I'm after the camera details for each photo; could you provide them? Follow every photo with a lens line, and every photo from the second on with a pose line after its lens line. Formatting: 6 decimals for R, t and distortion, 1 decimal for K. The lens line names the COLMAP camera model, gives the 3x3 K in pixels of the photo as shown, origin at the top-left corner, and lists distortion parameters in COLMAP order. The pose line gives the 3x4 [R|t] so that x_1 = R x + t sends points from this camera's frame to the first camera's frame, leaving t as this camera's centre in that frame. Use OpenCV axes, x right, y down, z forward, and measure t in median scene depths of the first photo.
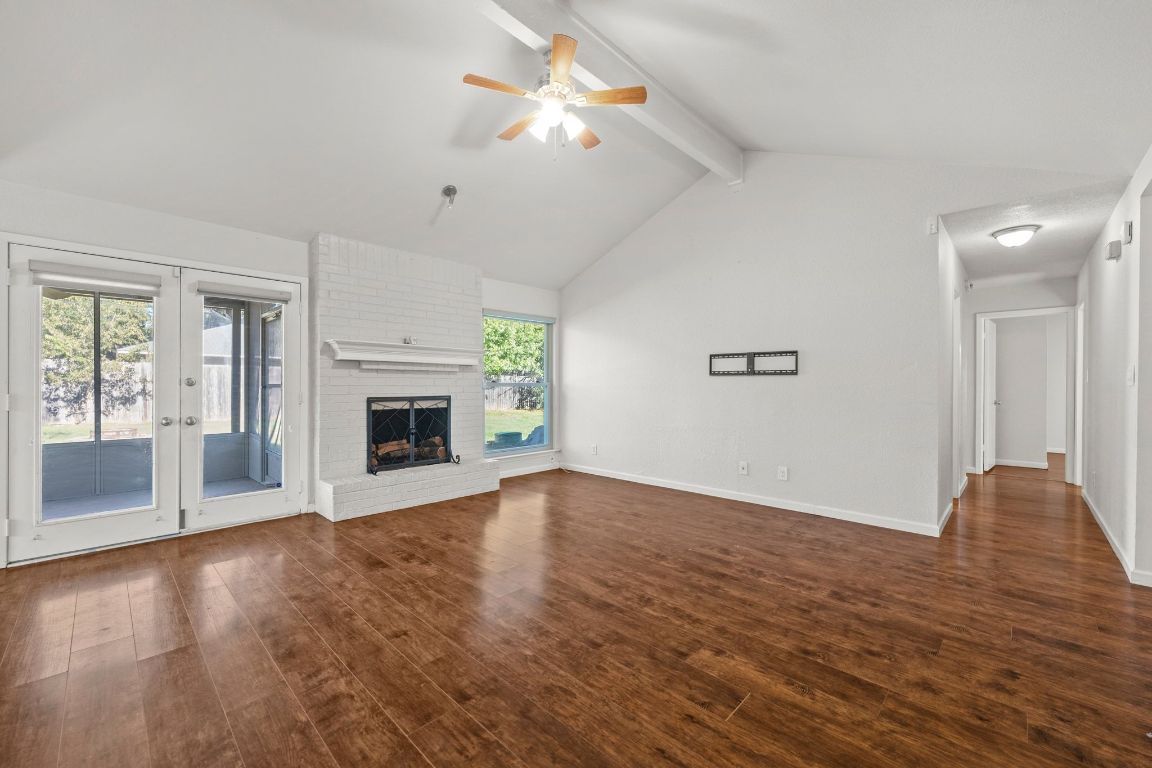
lens RADIAL K [[458.5, 0, 574.4], [0, 458.5, 385.6], [0, 0, 1]] dist [-0.000610, 0.000054]
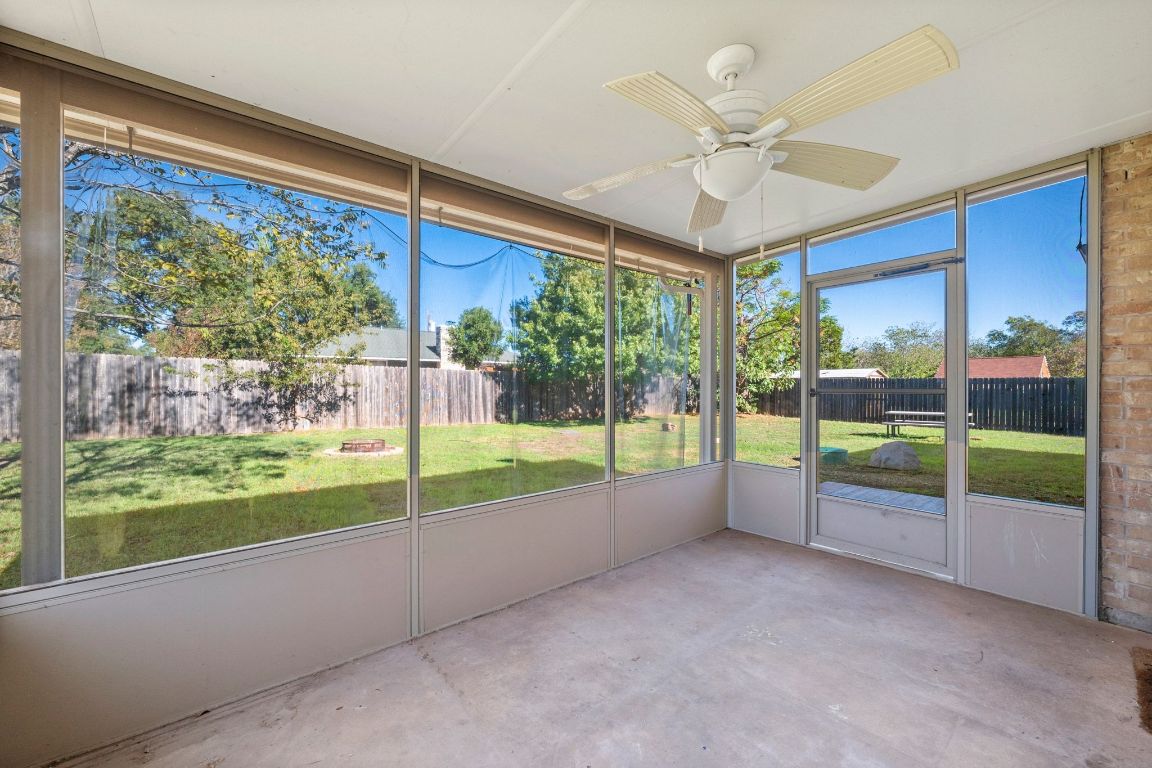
lens RADIAL K [[458.5, 0, 574.4], [0, 458.5, 385.6], [0, 0, 1]] dist [-0.000610, 0.000054]
pose [[0.993612, -0.004647, -0.112757, -1.531516], [0.004154, 0.999981, -0.004610, -0.006473], [0.112776, 0.004112, 0.993612, 0.580068]]
